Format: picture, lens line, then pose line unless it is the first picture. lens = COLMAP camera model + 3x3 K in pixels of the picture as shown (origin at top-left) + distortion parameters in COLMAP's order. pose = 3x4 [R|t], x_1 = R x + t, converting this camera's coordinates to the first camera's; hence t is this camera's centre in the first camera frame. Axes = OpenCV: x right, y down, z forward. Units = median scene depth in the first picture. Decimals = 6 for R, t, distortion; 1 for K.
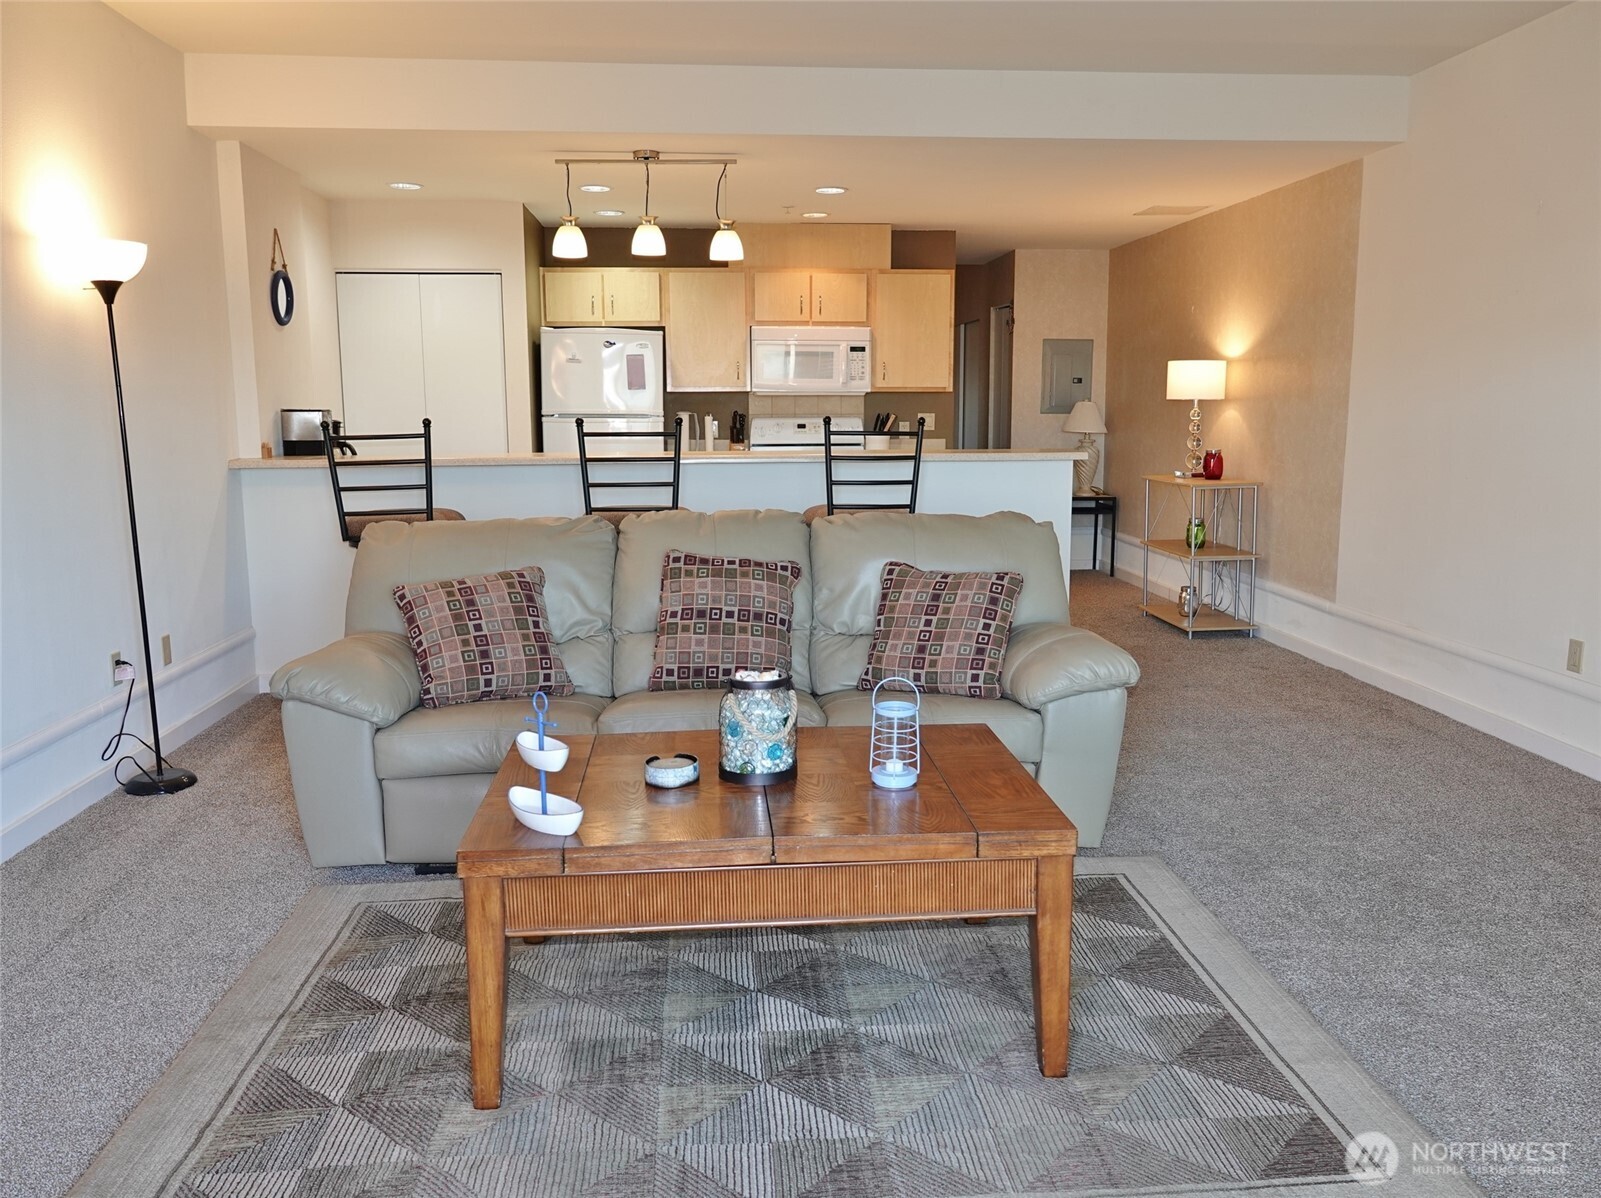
lens RADIAL K [[1251.9, 0, 805.5], [0, 1251.9, 597.9], [0, 0, 1]] dist [0.002711, 0.007002]
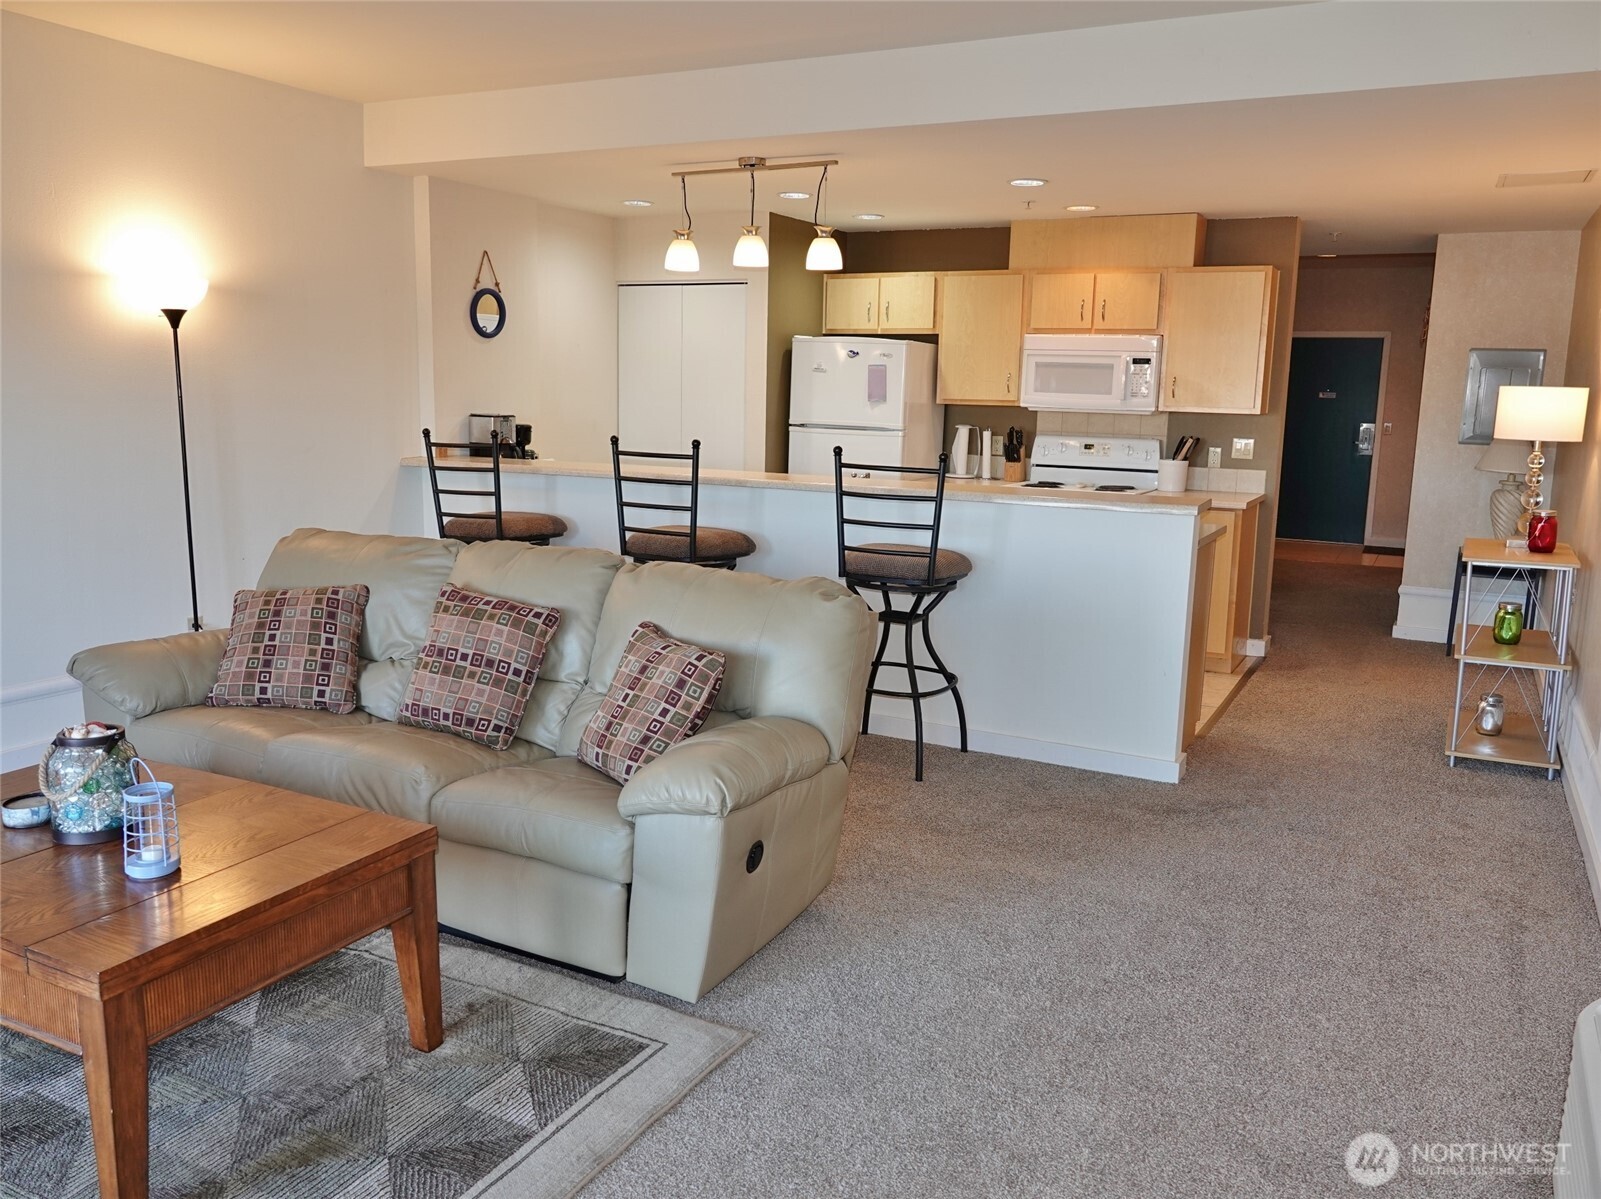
lens RADIAL K [[1251.9, 0, 808.6], [0, 1251.9, 595.9], [0, 0, 1]] dist [0.002711, 0.007002]
pose [[0.849157, 0.111298, -0.516280, 0.442153], [-0.107660, 0.993495, 0.037100, -0.065855], [0.517051, 0.024079, 0.855616, 0.215793]]
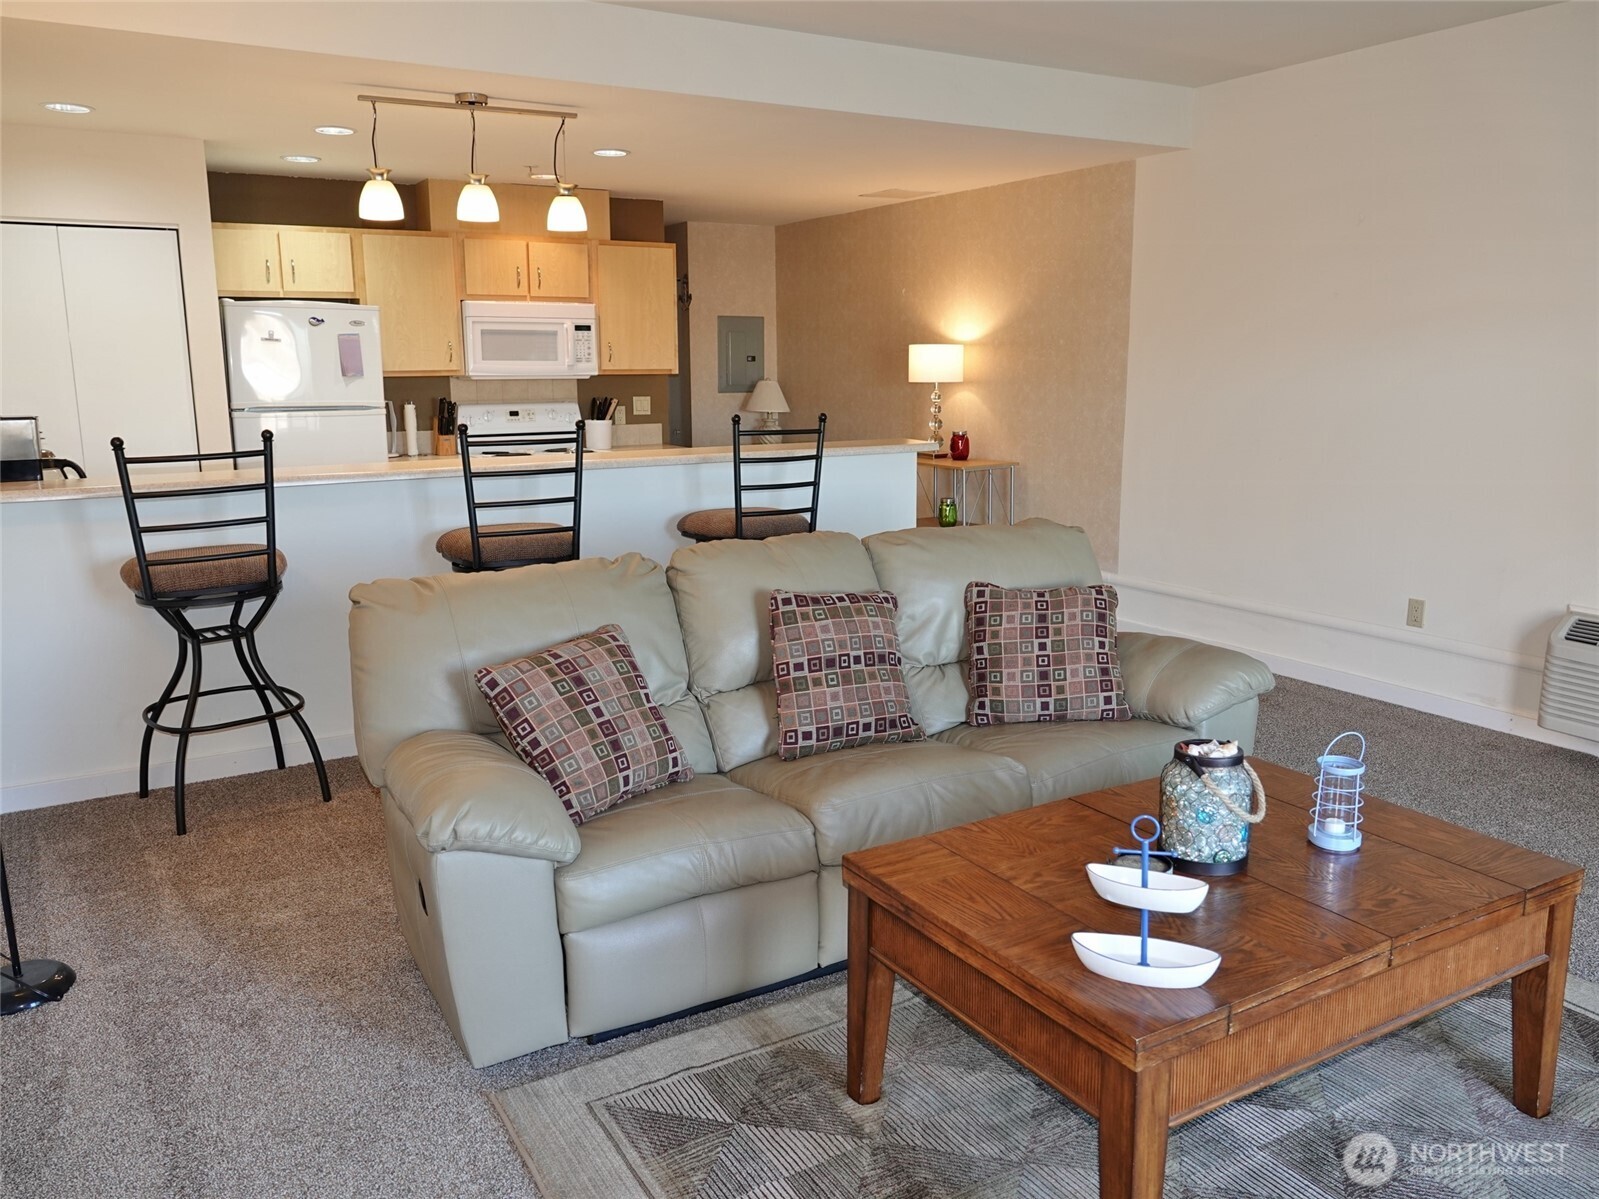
lens RADIAL K [[1250.4, 0, 803.1], [0, 1250.4, 595.6], [0, 0, 1]] dist [0.002711, 0.007002]
pose [[0.899585, -0.083235, 0.428741, -0.313900], [0.071039, 0.996485, 0.044402, -0.049213], [-0.430929, -0.009486, 0.902336, 0.159577]]
